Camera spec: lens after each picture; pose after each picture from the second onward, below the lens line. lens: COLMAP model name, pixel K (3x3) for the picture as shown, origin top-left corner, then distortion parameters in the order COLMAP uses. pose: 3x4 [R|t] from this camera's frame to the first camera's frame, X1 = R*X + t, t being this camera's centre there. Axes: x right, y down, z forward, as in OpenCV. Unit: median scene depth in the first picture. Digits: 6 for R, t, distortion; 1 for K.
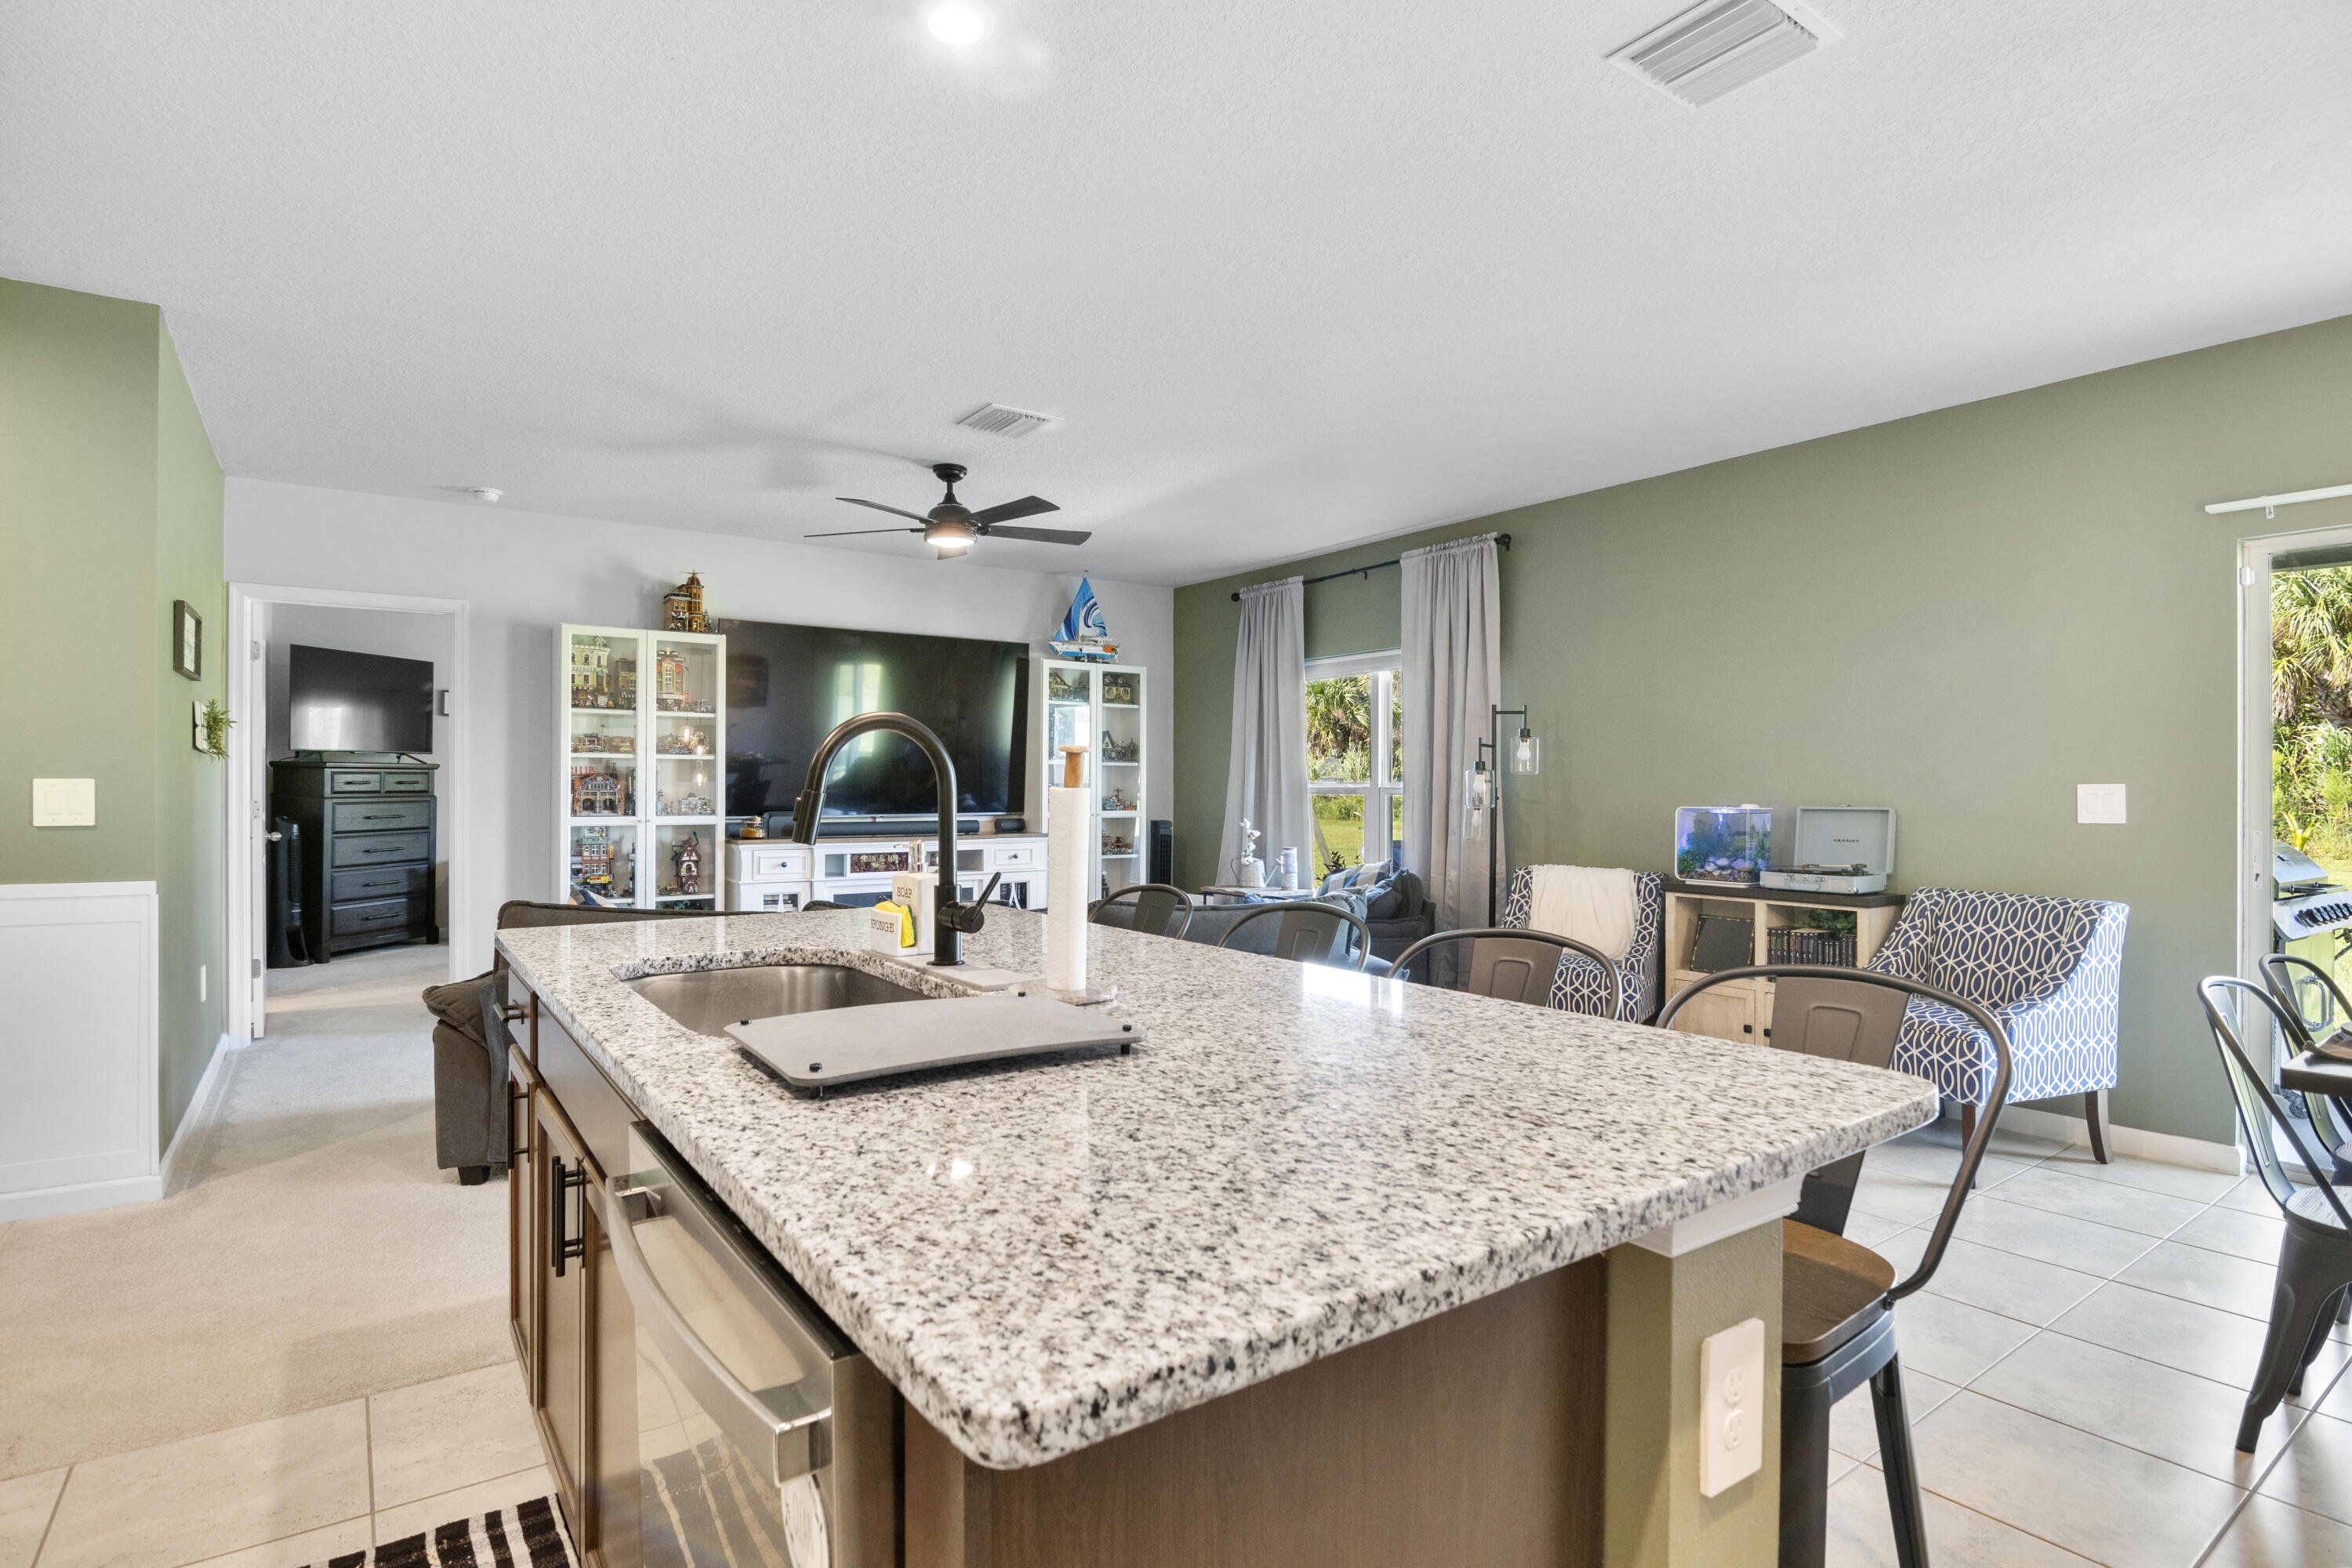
lens RADIAL K [[1164.0, 0, 1142.6], [0, 1164.0, 799.7], [0, 0, 1]] dist [-0.009999, -0.002390]
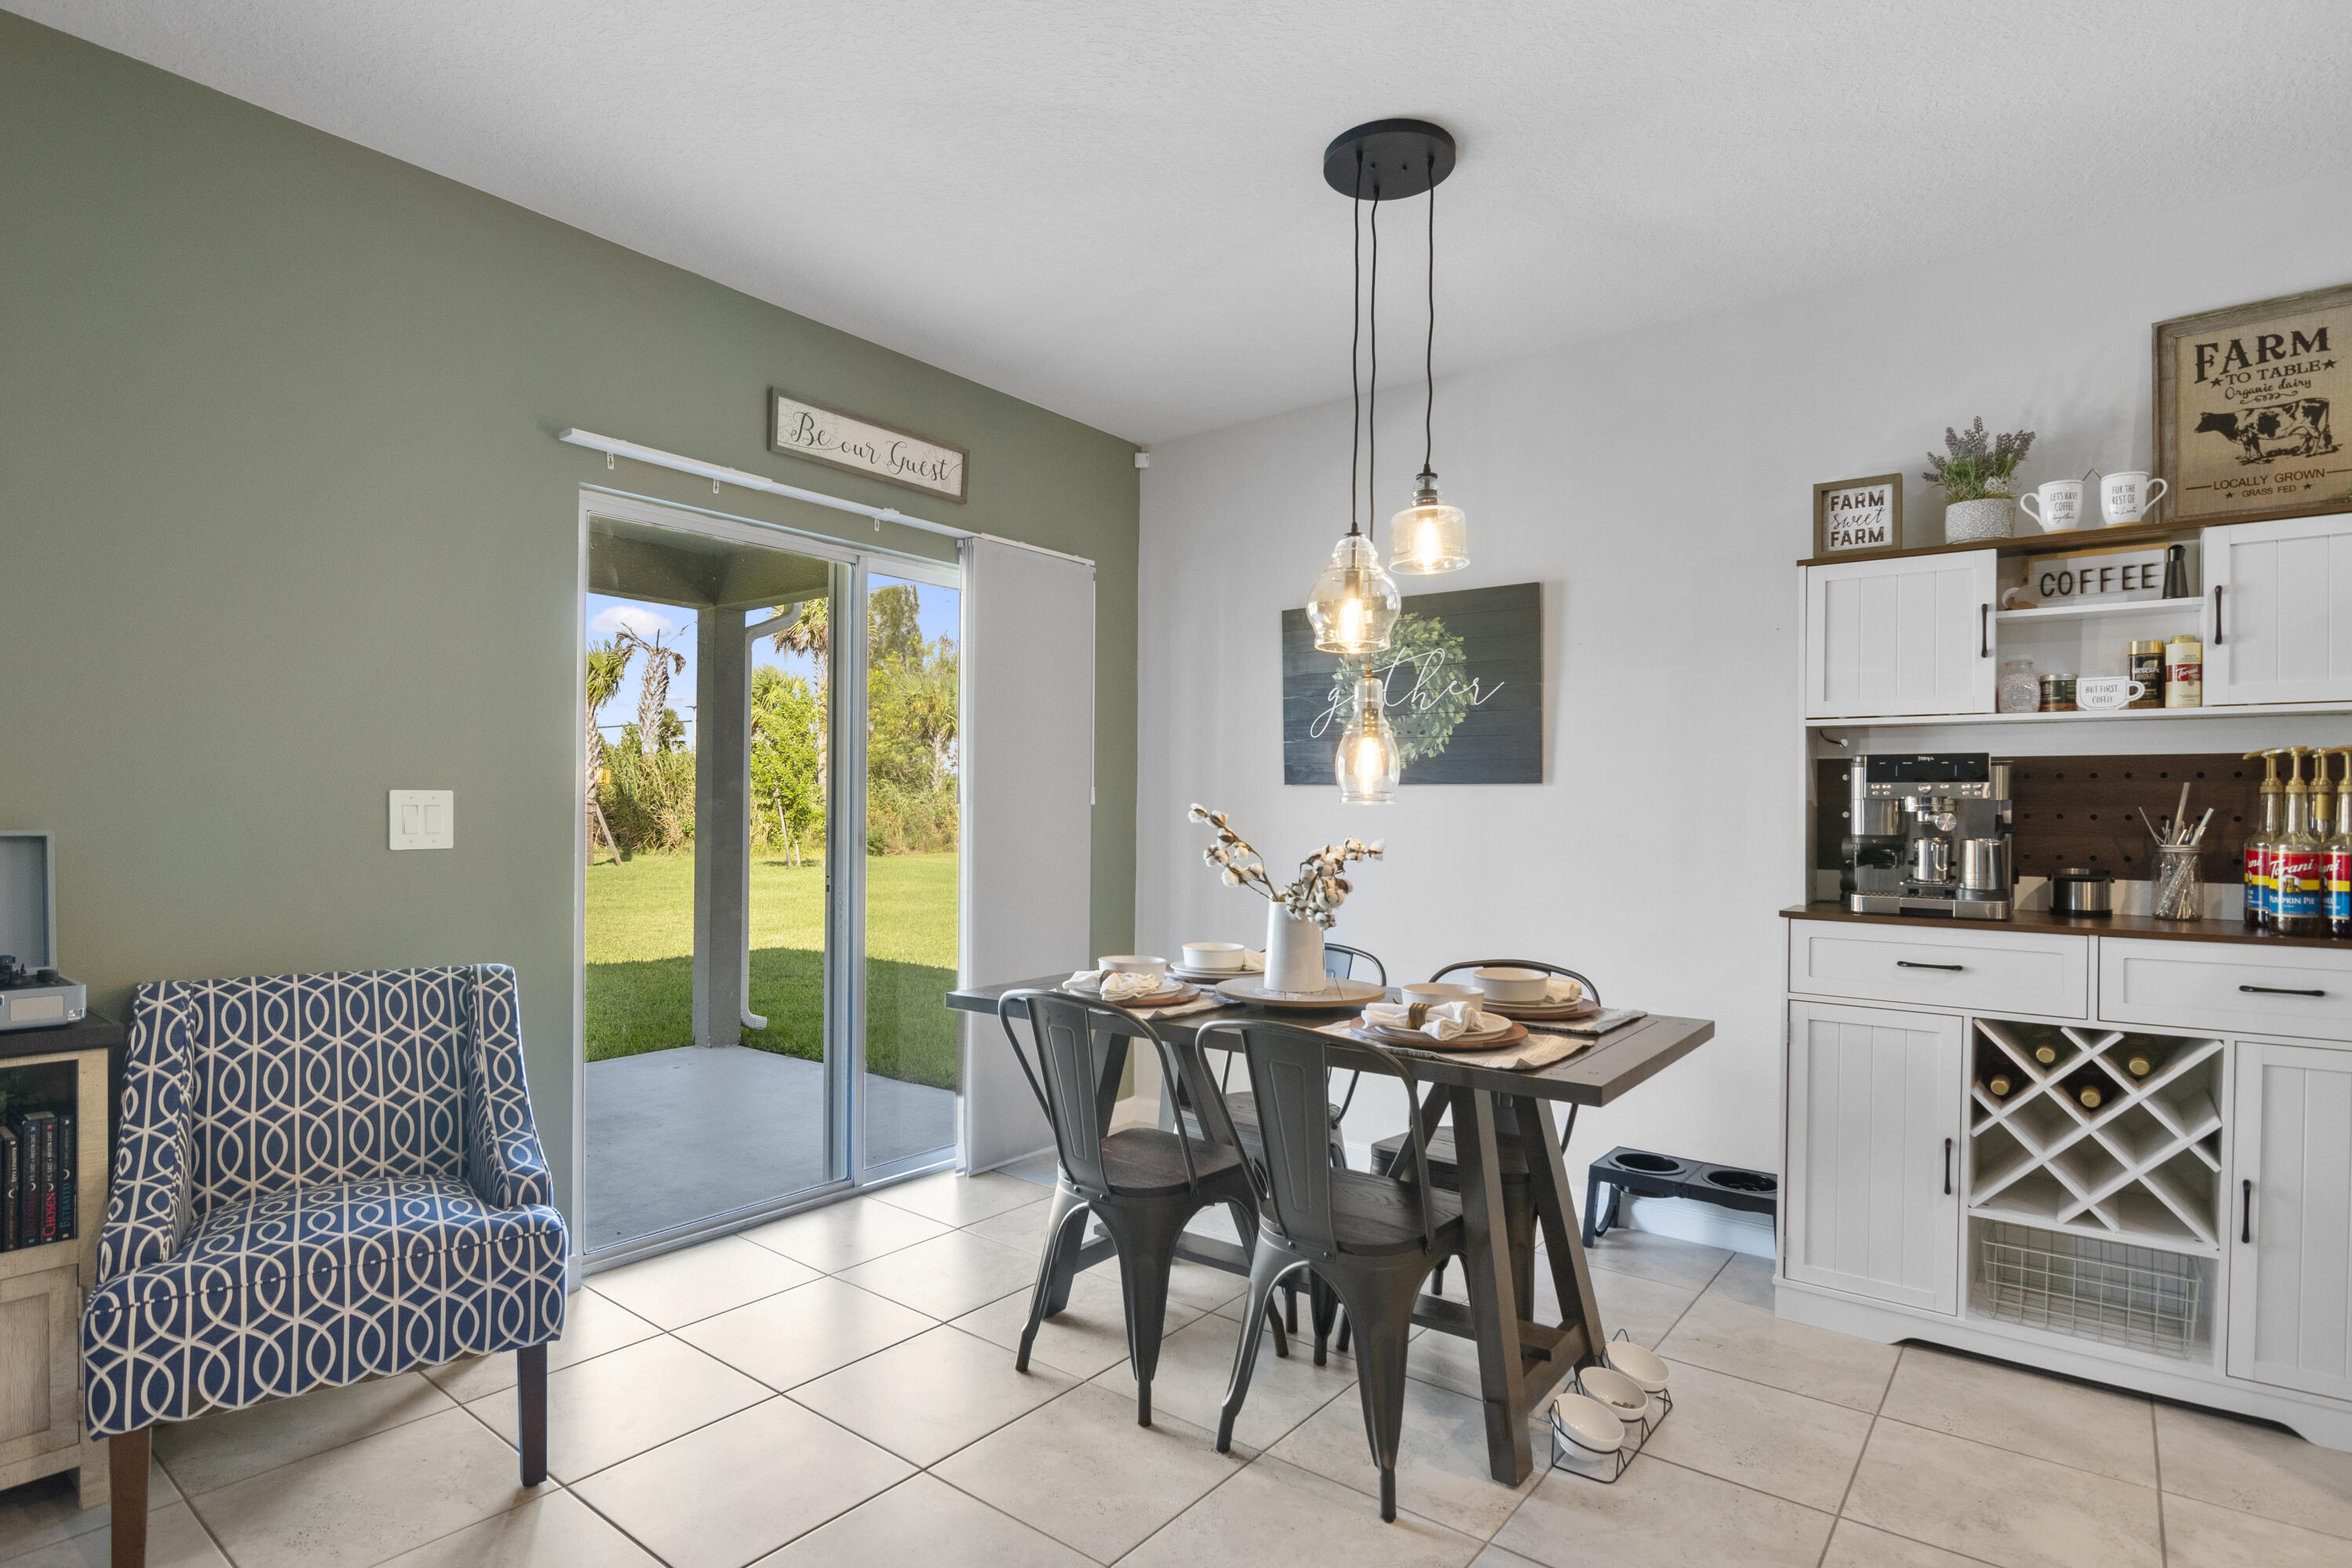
lens RADIAL K [[1226.2, 0, 1151.2], [0, 1226.2, 795.9], [0, 0, 1]] dist [-0.002456, -0.007357]
pose [[-0.293758, 0.007520, 0.955850, 0.020609], [-0.000916, 0.999966, -0.008148, -0.002971], [-0.955879, -0.003269, -0.293741, 0.501911]]
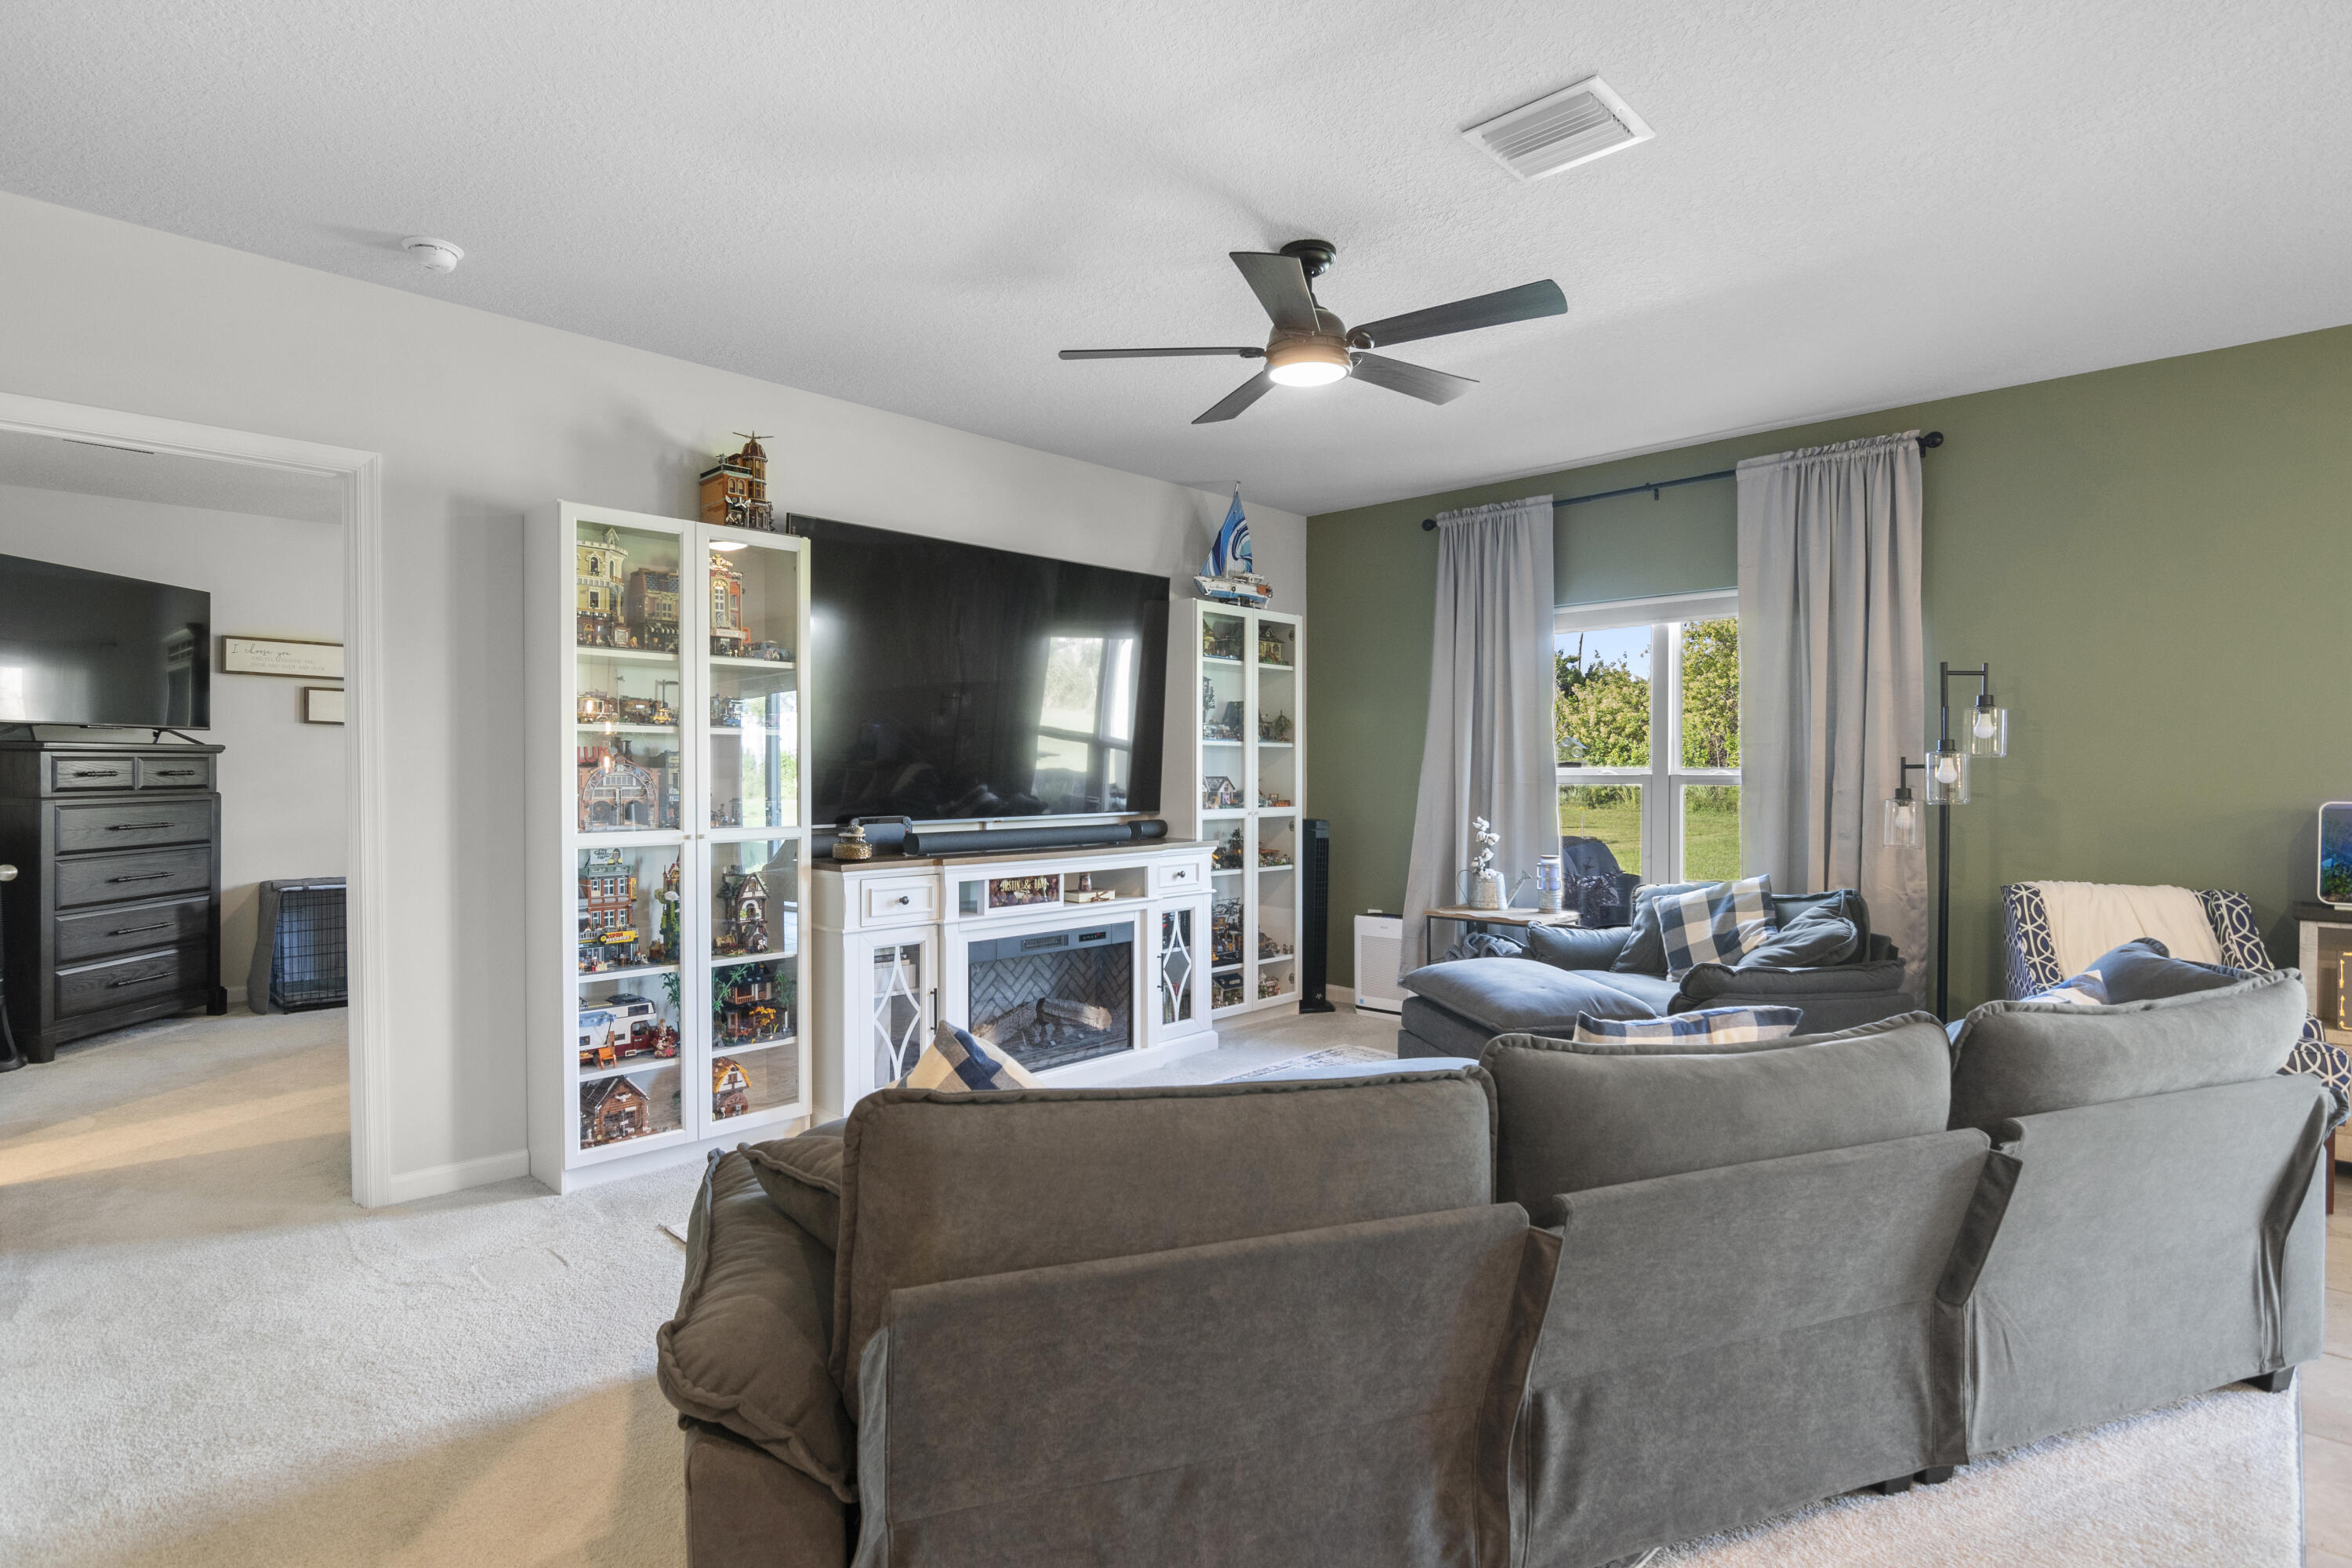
lens RADIAL K [[1164.0, 0, 1142.6], [0, 1164.0, 799.7], [0, 0, 1]] dist [-0.009999, -0.002390]
pose [[0.981628, -0.008905, 0.190594, -0.303316], [0.006185, 0.999870, 0.014862, -0.008444], [-0.190702, -0.013410, 0.981556, 0.347155]]
